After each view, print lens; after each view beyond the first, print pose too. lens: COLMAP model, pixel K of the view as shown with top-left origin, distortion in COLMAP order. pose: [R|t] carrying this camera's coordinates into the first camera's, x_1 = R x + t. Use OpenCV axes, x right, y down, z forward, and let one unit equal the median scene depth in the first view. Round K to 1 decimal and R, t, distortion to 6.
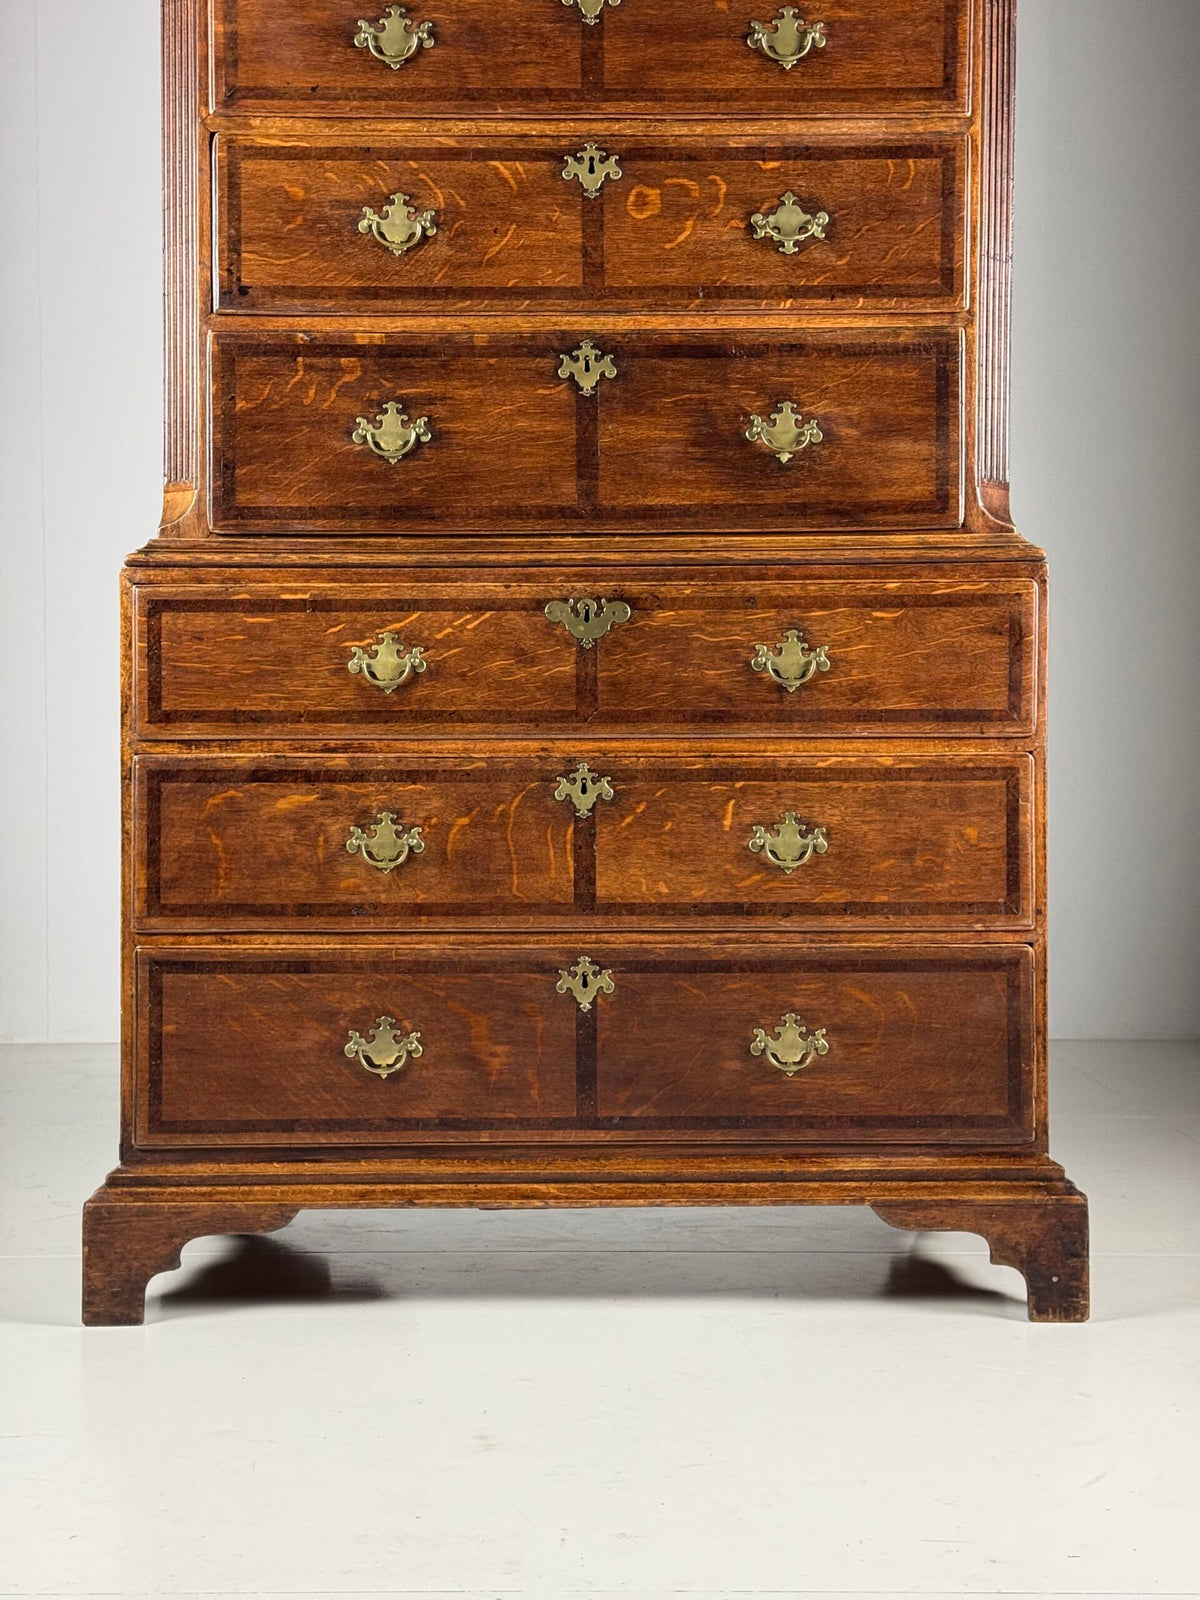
lens RADIAL K [[2157.9, 0, 569.1], [0, 2157.9, 805.2], [0, 0, 1]] dist [0.117581, 0.000000]
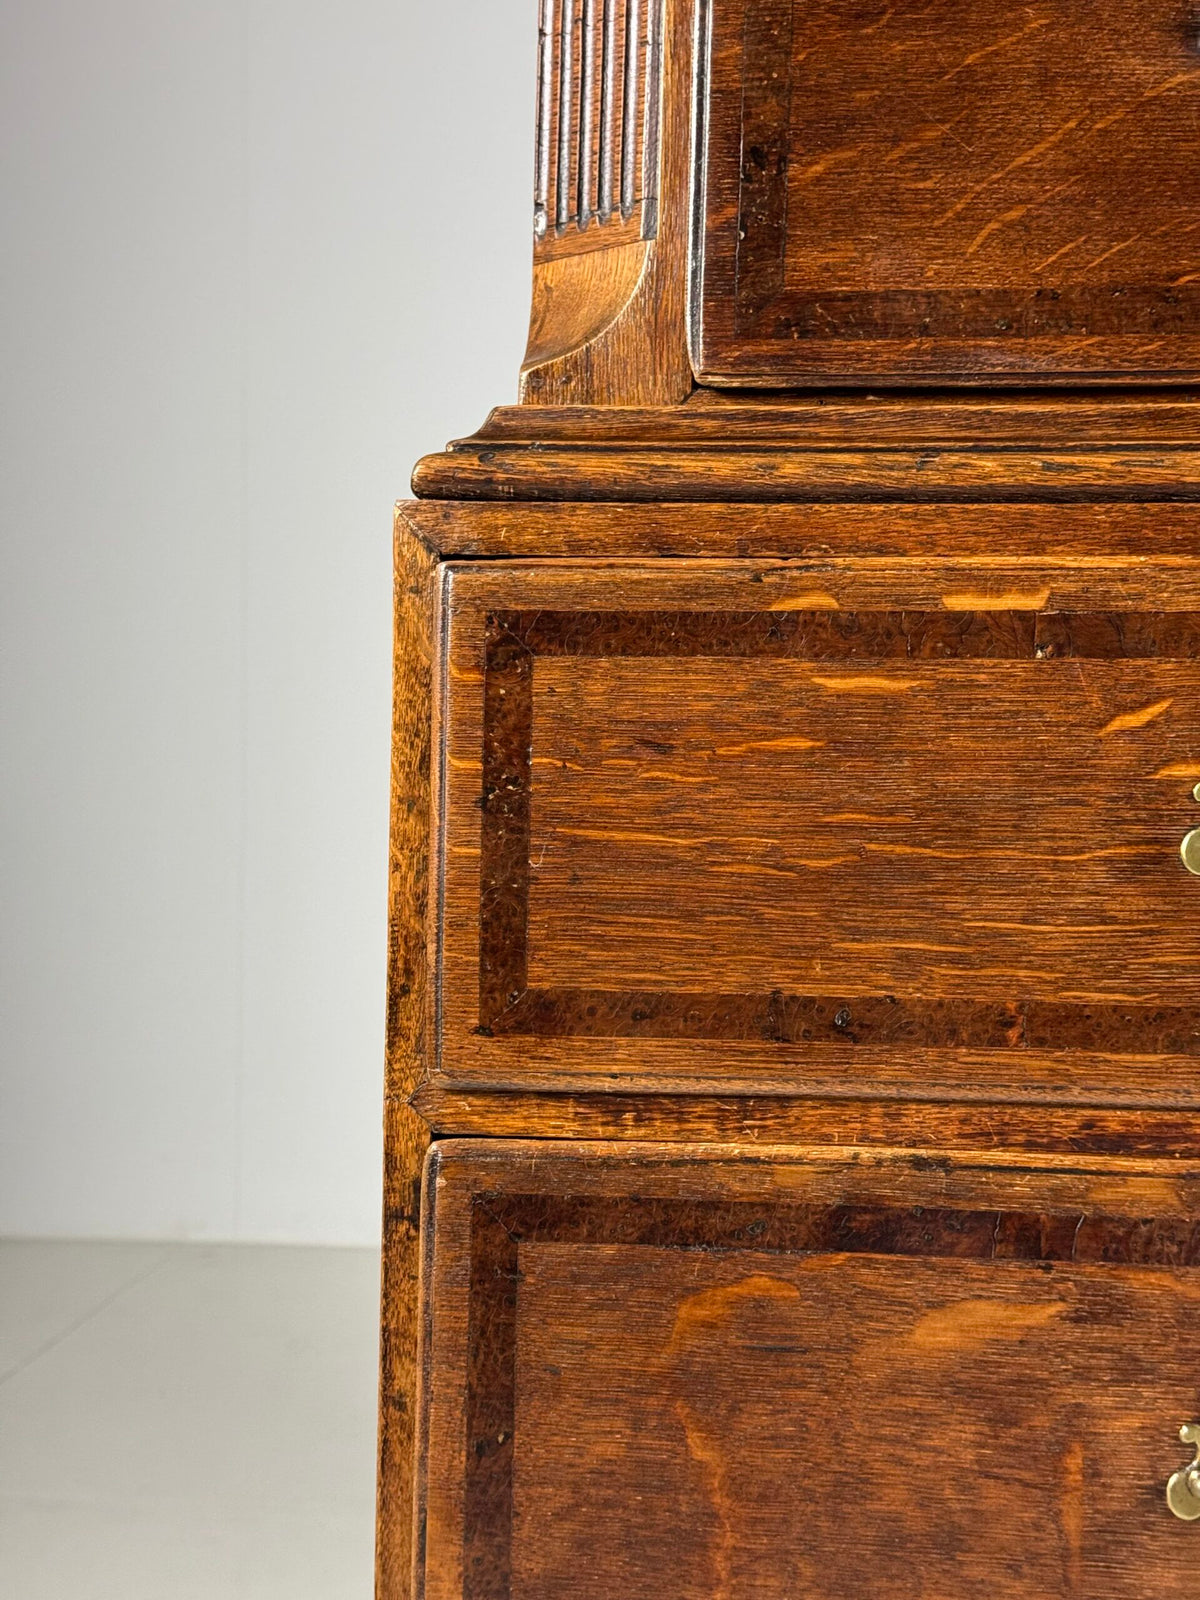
lens RADIAL K [[2404.9, 0, 589.0], [0, 2404.9, 784.9], [0, 0, 1]] dist [0.131925, 0.000000]
pose [[0.994348, 0.017859, -0.104659, -0.145096], [-0.017958, 0.999839, -0.000004, -0.071075], [0.104642, 0.001883, 0.994508, 0.674090]]
